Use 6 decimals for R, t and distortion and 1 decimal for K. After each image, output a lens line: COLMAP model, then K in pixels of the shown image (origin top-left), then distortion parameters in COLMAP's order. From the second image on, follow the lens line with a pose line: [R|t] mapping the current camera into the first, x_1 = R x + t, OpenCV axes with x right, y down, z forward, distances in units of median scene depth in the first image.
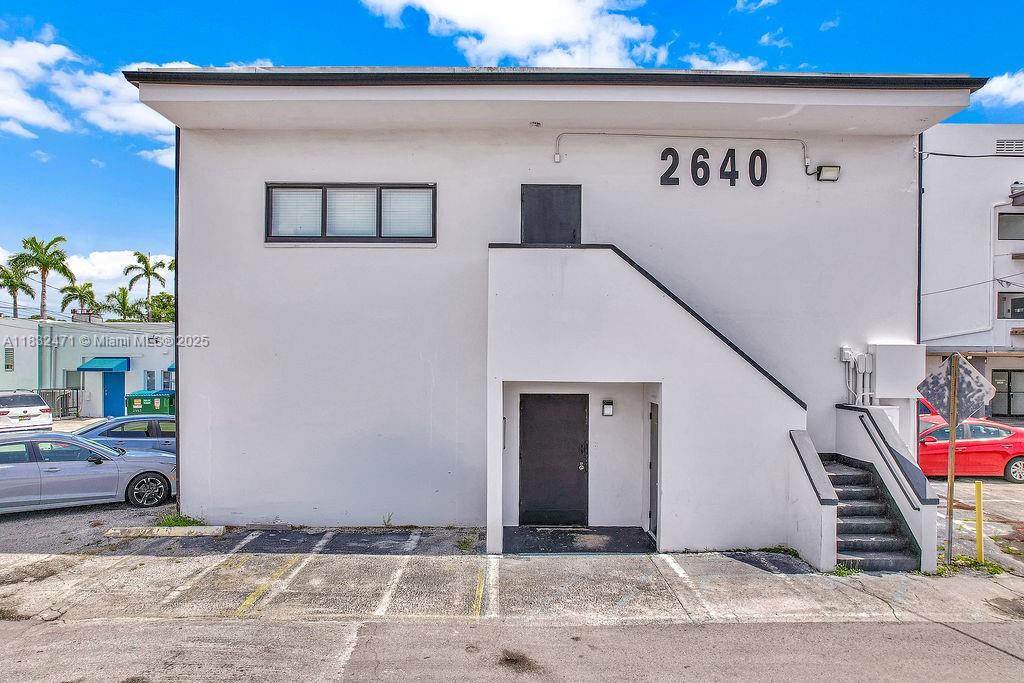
lens RADIAL K [[659.3, 0, 516.6], [0, 659.3, 369.3], [0, 0, 1]] dist [-0.077065, 0.071840]
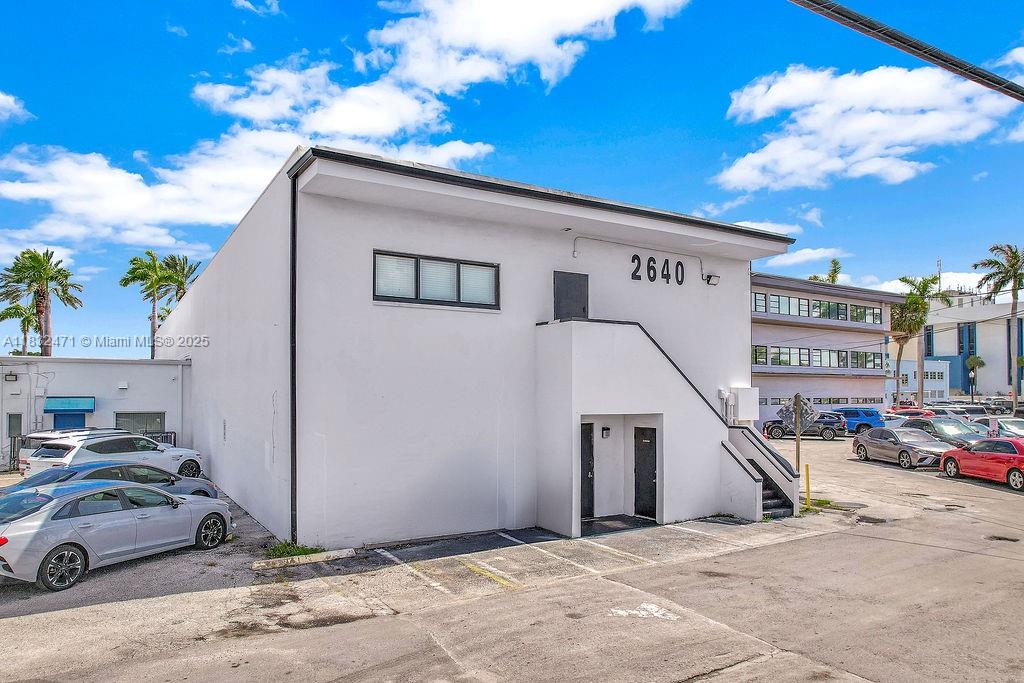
lens RADIAL K [[672.3, 0, 510.6], [0, 672.3, 387.7], [0, 0, 1]] dist [-0.048333, 0.002625]
pose [[0.858374, -0.000970, 0.513023, -0.794547], [0.013837, 0.999678, -0.021261, -0.010208], [-0.512838, 0.025348, 0.858111, -0.149422]]
